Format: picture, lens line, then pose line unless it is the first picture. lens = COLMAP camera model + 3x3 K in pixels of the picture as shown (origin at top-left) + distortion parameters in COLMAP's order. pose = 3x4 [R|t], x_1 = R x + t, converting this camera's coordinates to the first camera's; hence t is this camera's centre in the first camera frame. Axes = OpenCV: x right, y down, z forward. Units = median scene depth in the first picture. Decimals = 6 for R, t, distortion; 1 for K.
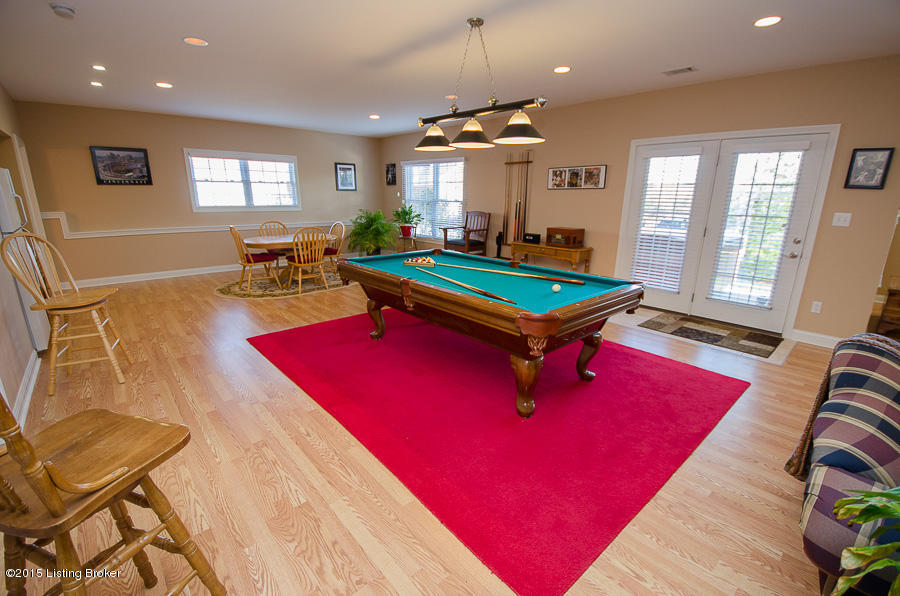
lens RADIAL K [[396.4, 0, 454.1], [0, 396.4, 300.9], [0, 0, 1]] dist [0.035401, -0.033023]
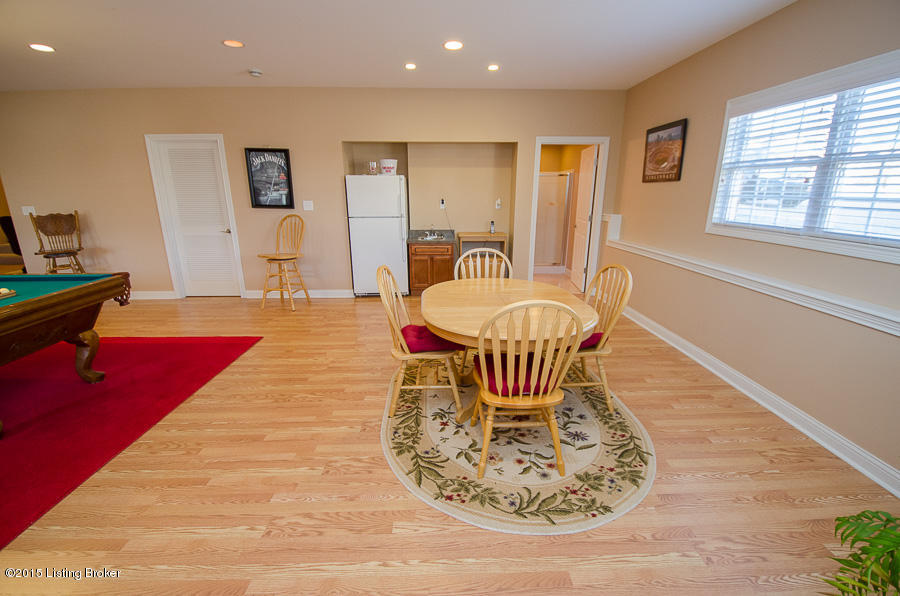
lens RADIAL K [[396.4, 0, 454.1], [0, 396.4, 300.9], [0, 0, 1]] dist [0.035401, -0.033023]
pose [[-0.638411, 0.196174, -0.744276, -0.066374], [-0.206262, 0.888004, 0.410981, -0.323280], [0.741544, 0.415891, -0.526448, 1.202163]]
